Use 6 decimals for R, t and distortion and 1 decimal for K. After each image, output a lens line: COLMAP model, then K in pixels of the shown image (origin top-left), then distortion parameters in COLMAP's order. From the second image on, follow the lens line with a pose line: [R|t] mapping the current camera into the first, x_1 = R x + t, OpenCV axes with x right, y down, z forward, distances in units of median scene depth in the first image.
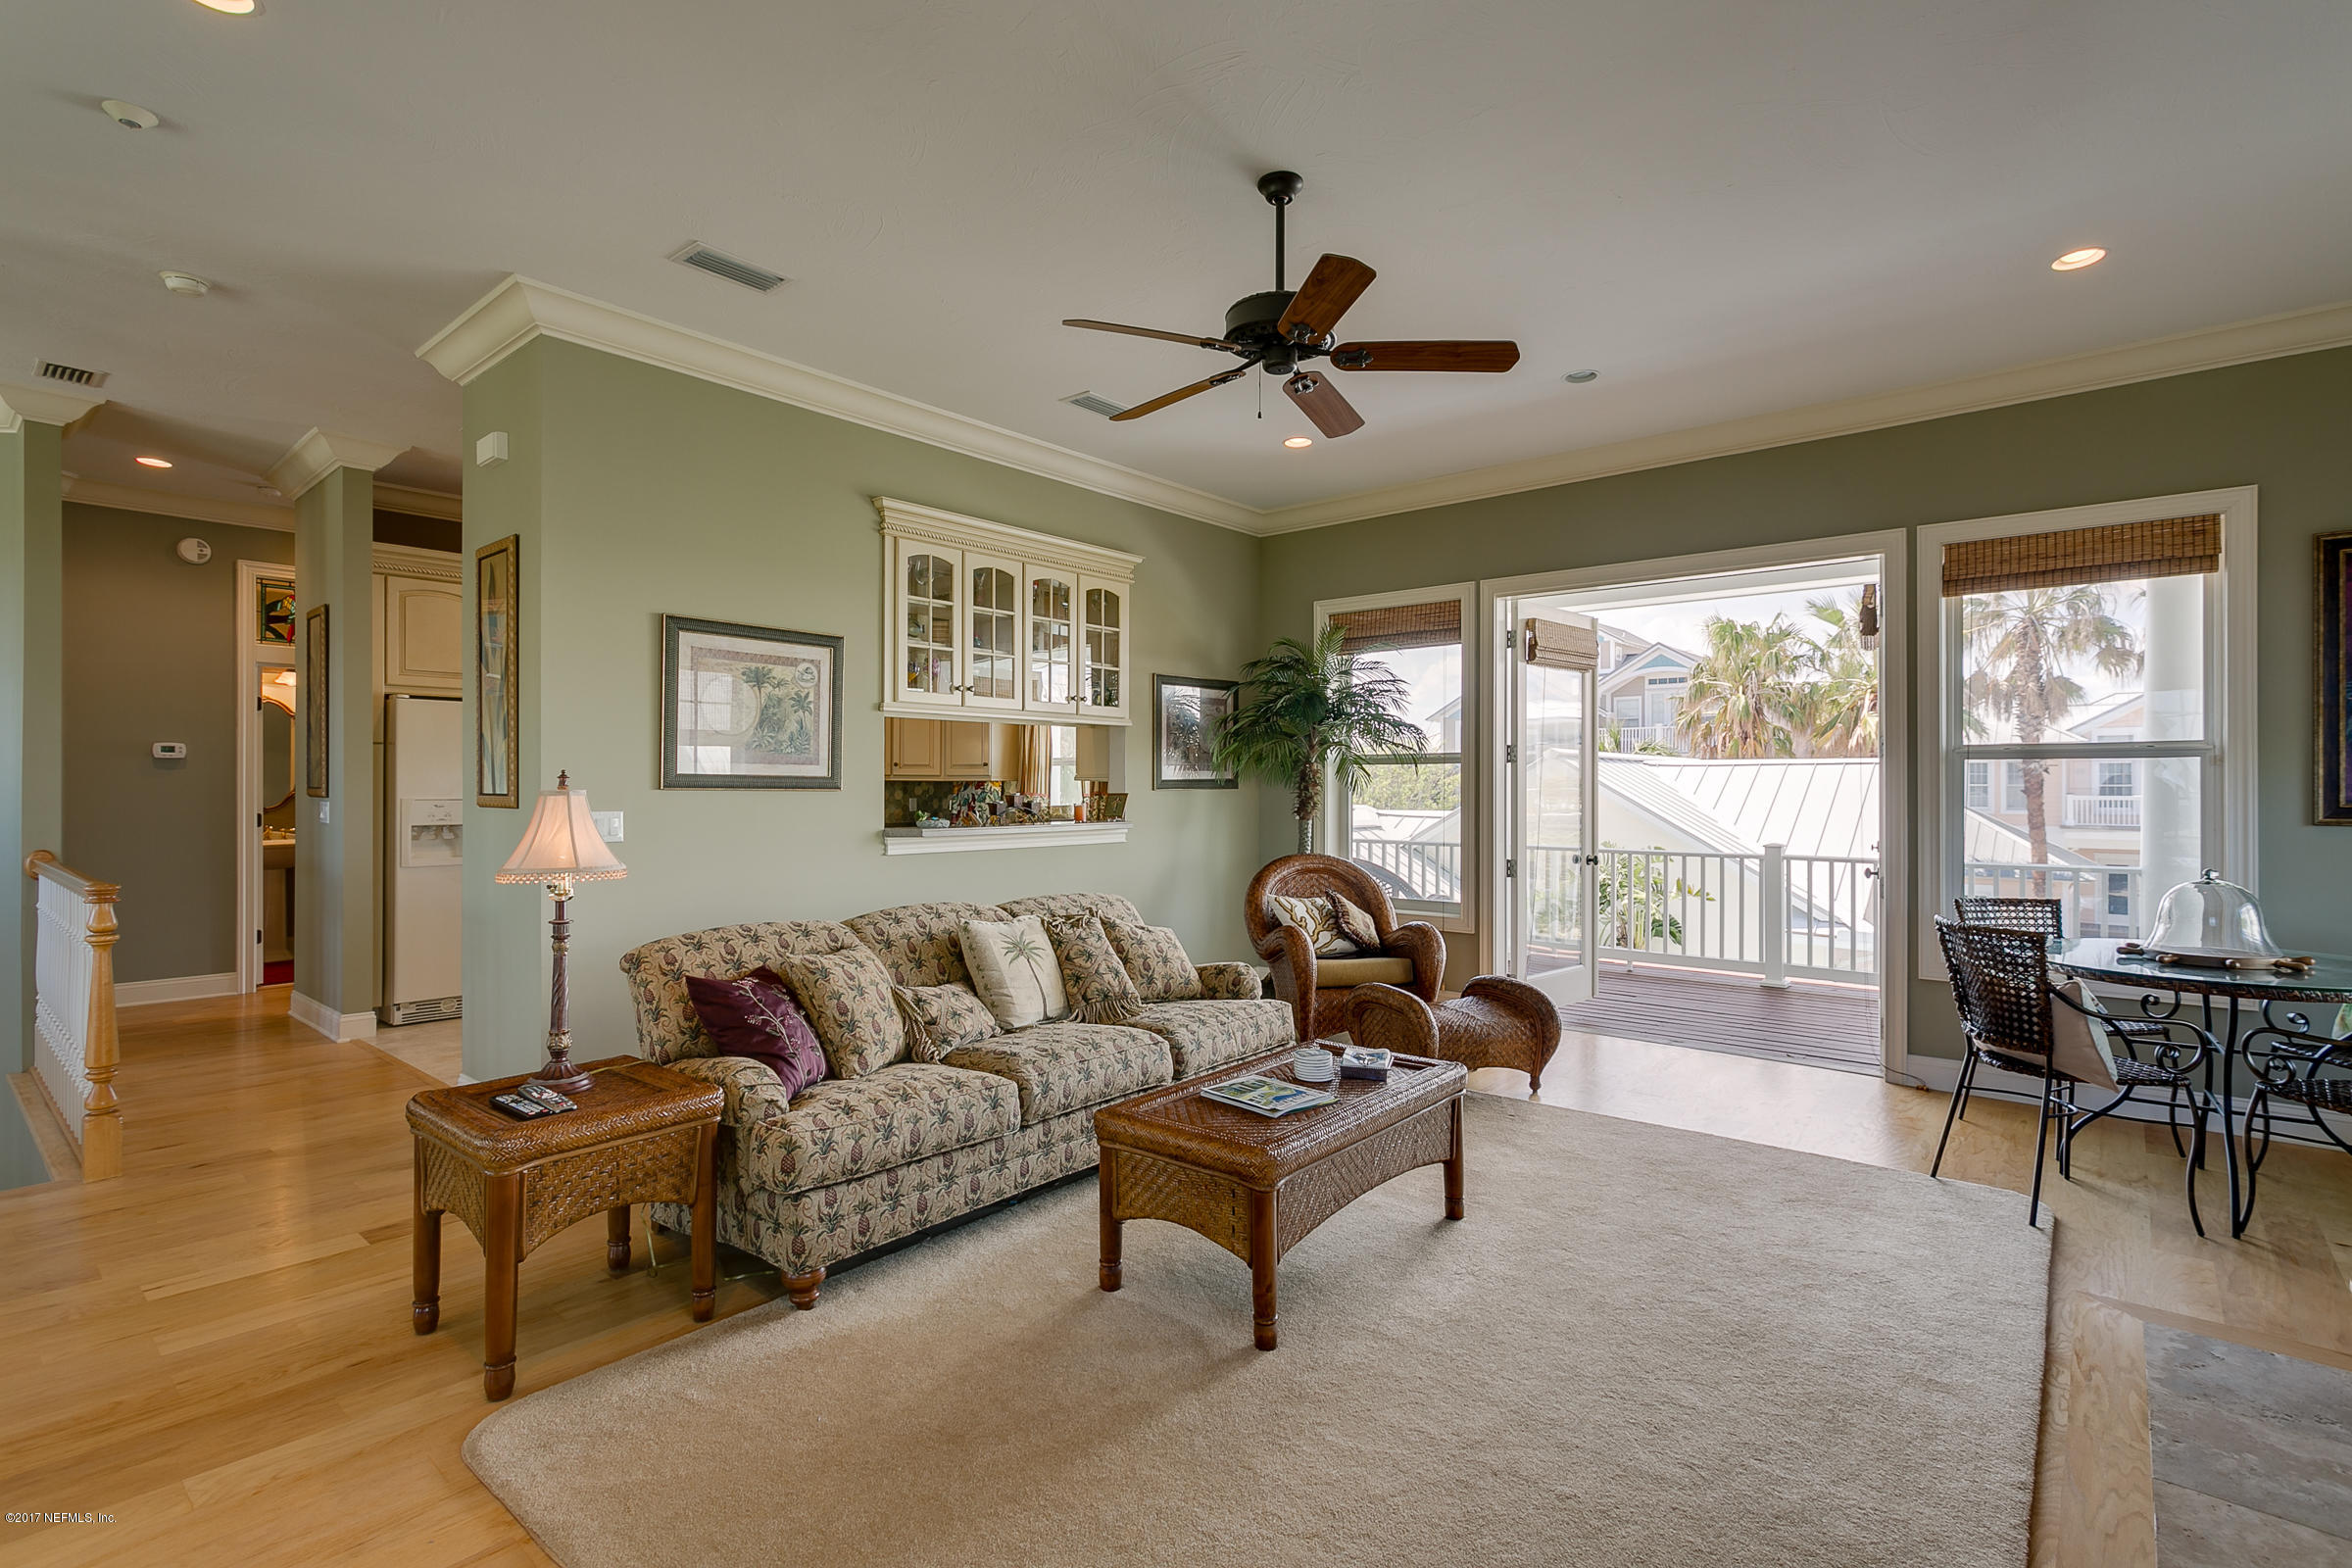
lens RADIAL K [[1112.9, 0, 1172.2], [0, 1112.9, 783.1], [0, 0, 1]] dist [-0.000790, 0.001499]
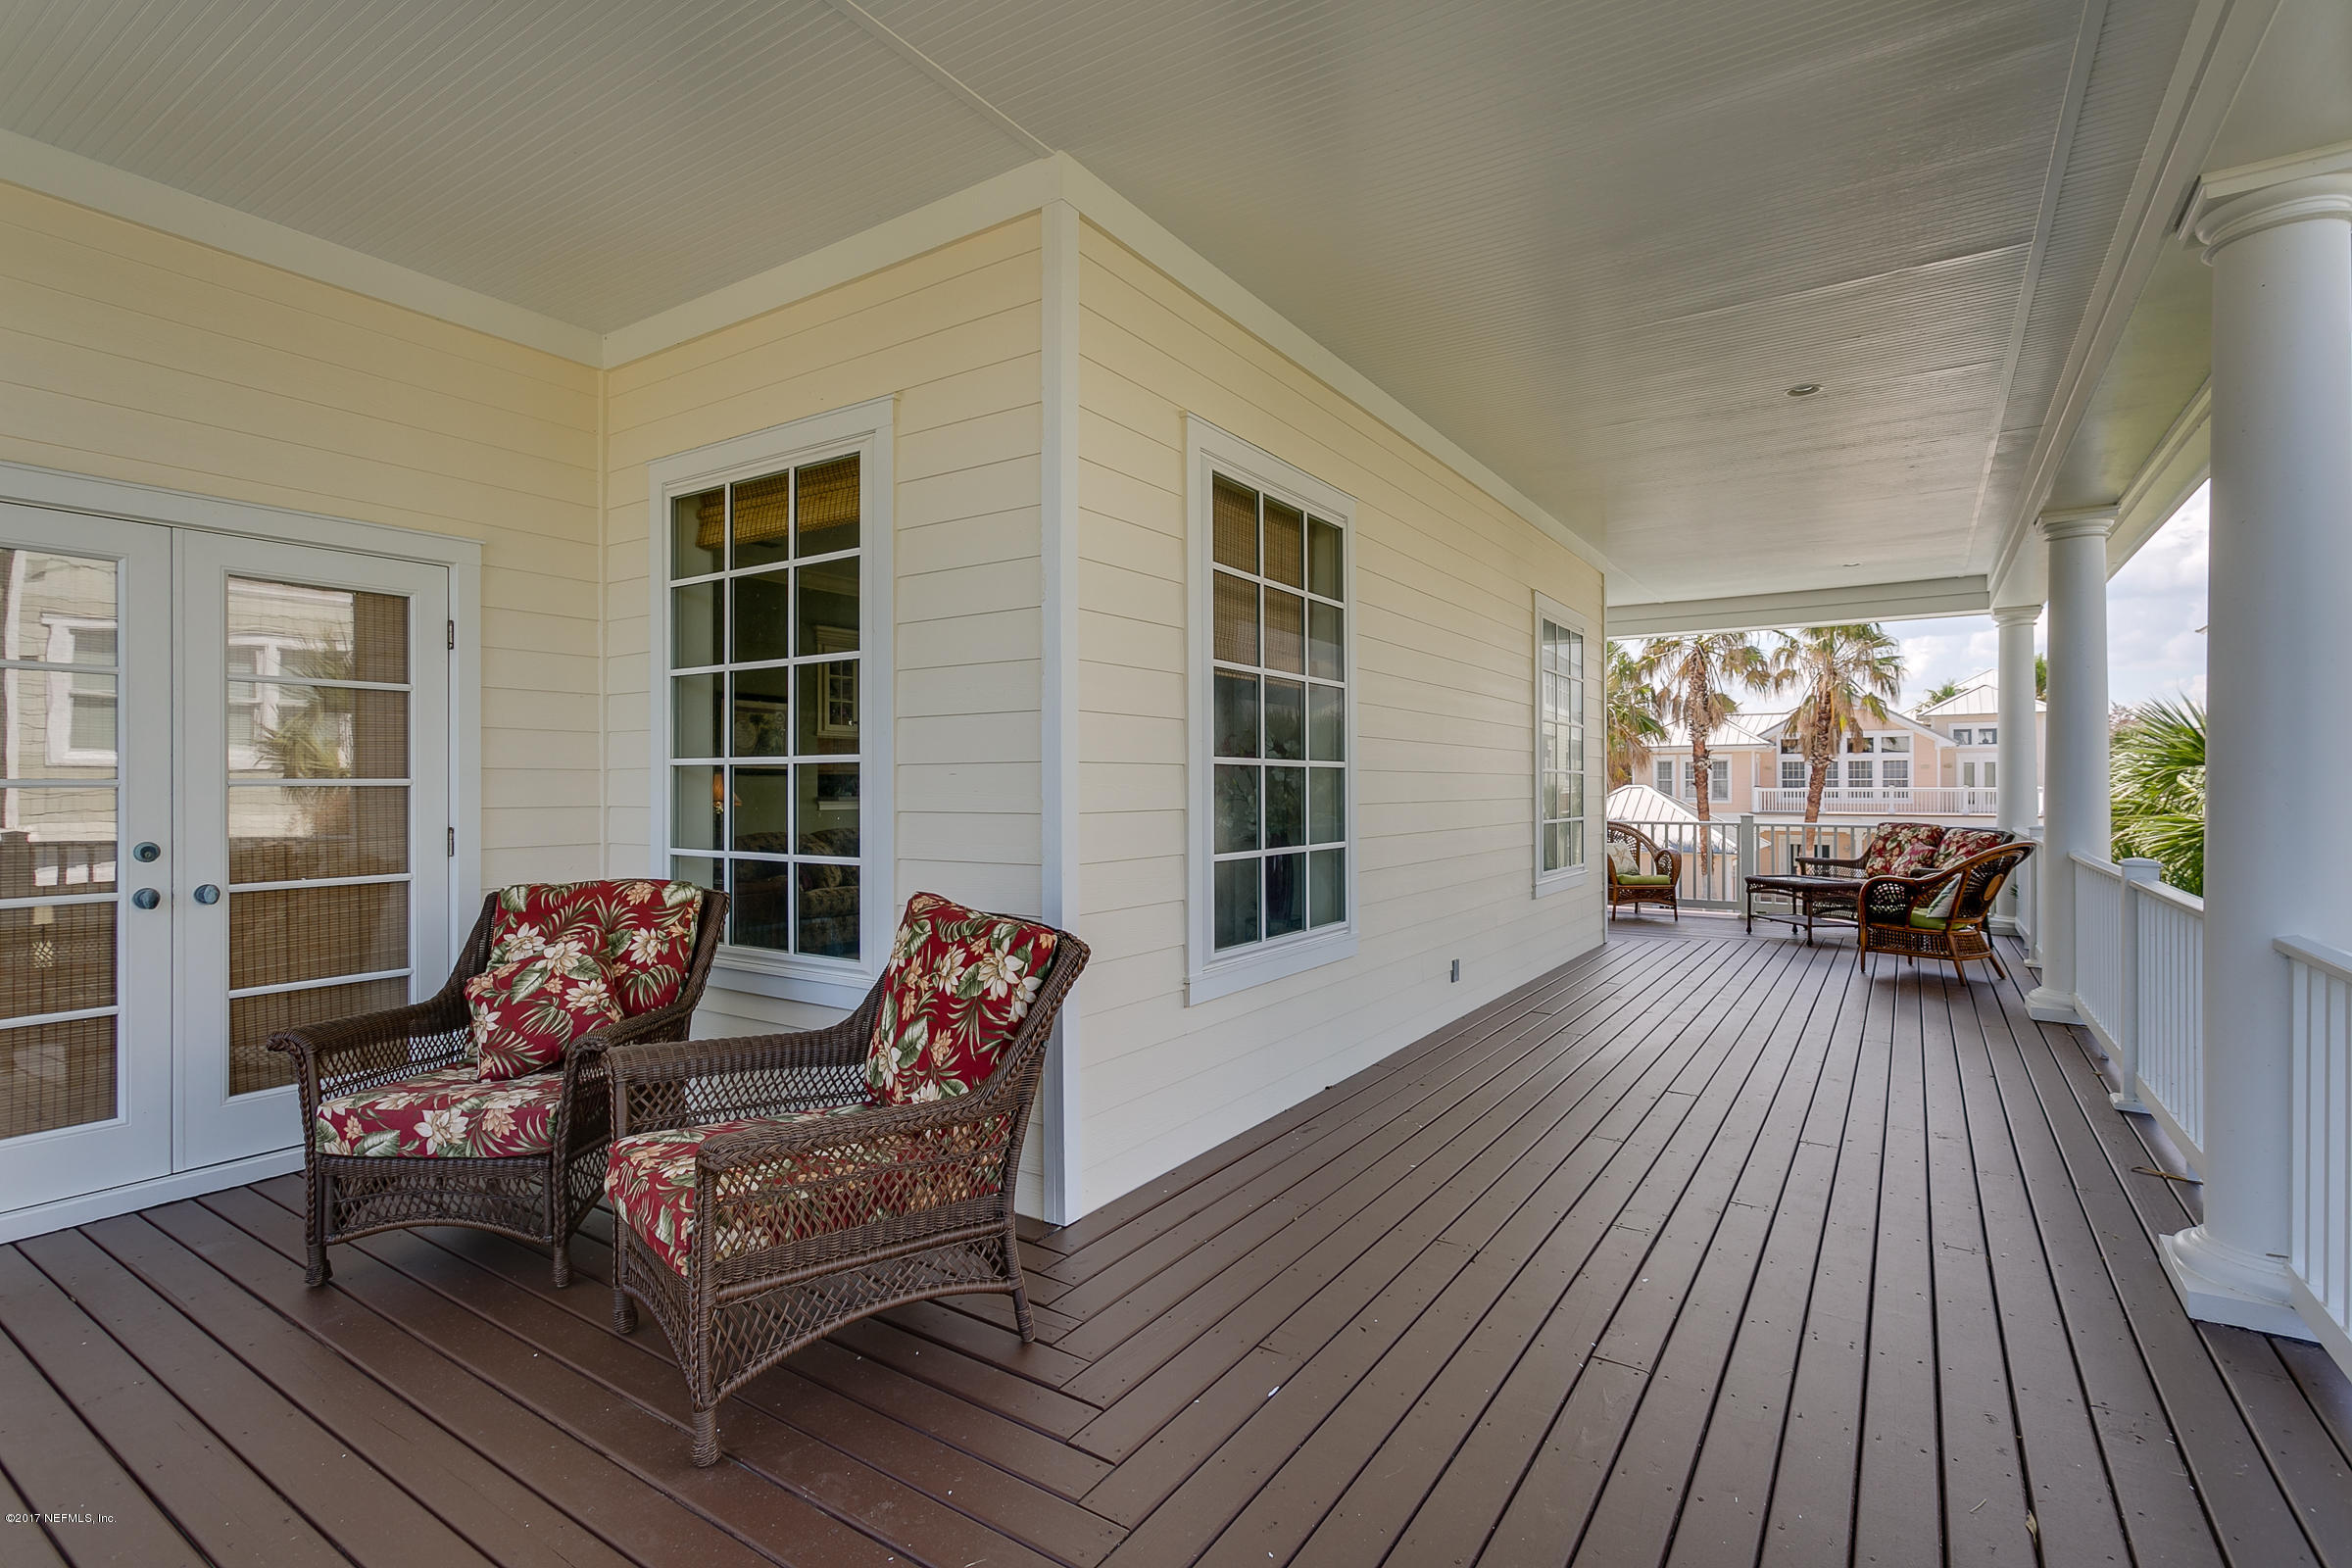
lens RADIAL K [[1112.9, 0, 1180.7], [0, 1112.9, 785.7], [0, 0, 1]] dist [-0.000790, 0.001499]
pose [[0.991712, -0.004632, 0.128401, 0.038273], [0.004401, 0.999988, 0.002085, 0.007018], [-0.128409, -0.001503, 0.991720, -0.322843]]
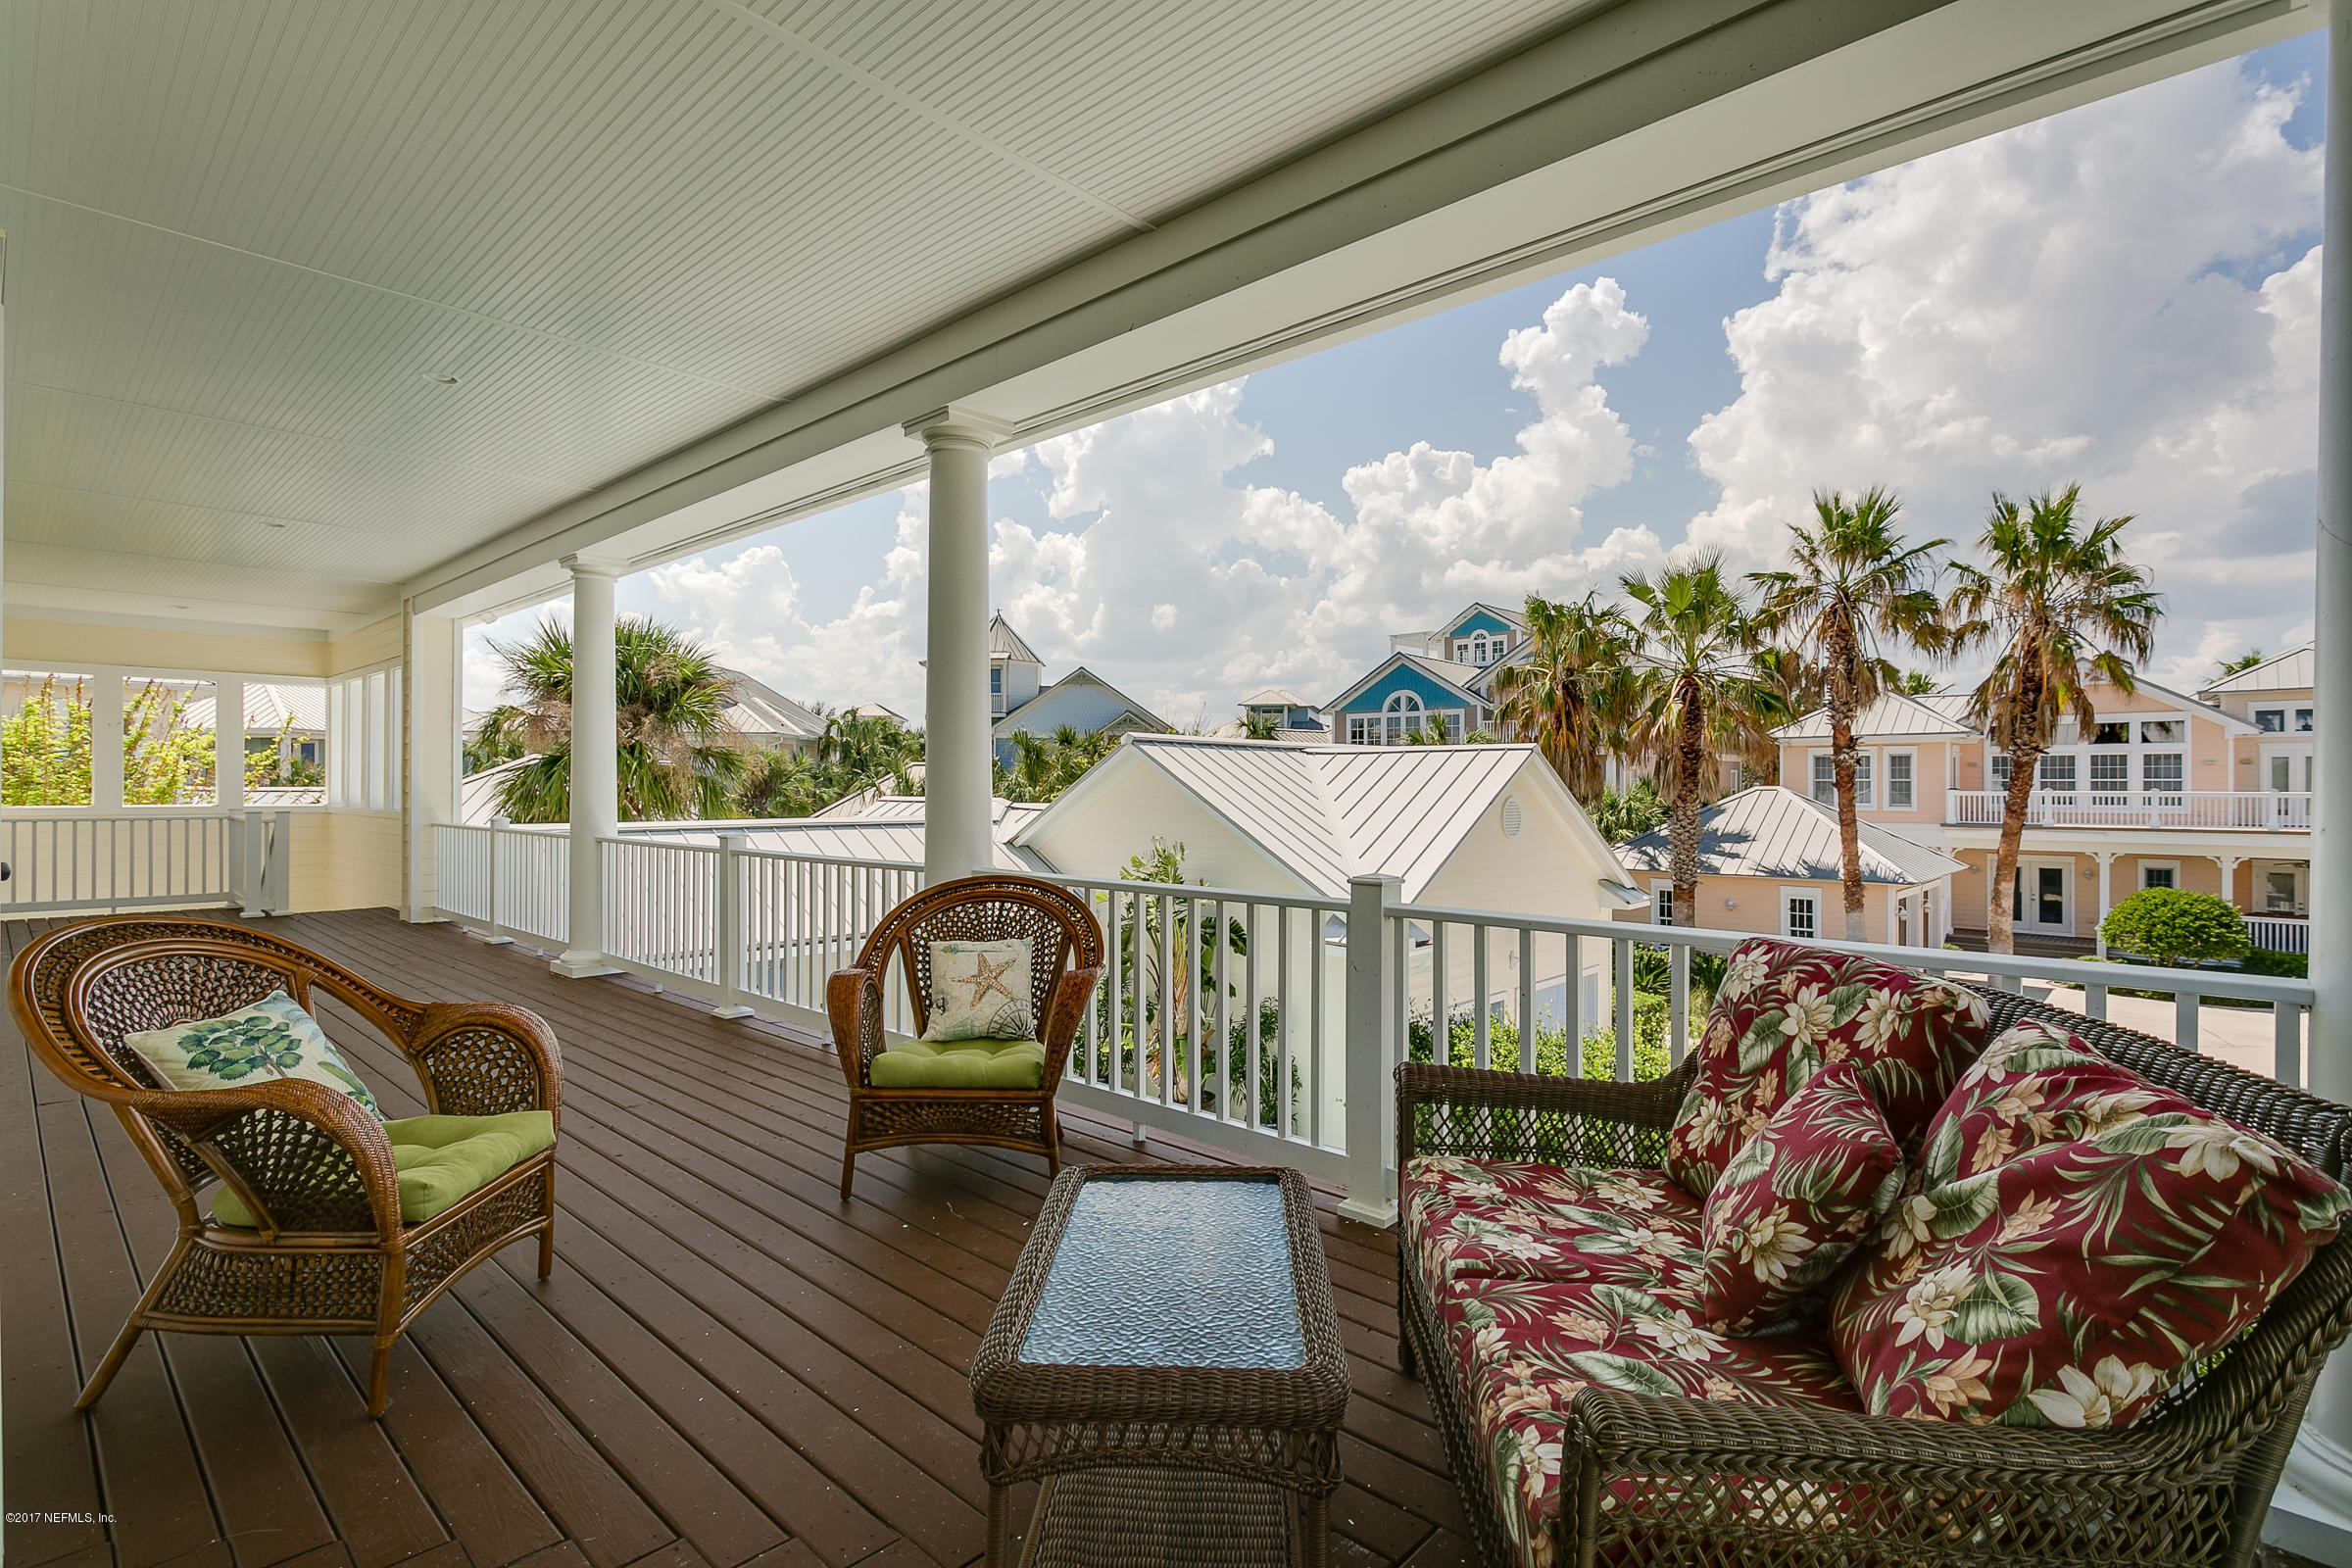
lens RADIAL K [[1112.9, 0, 1173.8], [0, 1112.9, 780.8], [0, 0, 1]] dist [-0.000790, 0.001499]
pose [[0.999128, 0.000146, -0.041751, 0.469639], [-0.000173, 1.000000, -0.000640, 0.008666], [0.041751, 0.000646, 0.999128, 0.124219]]
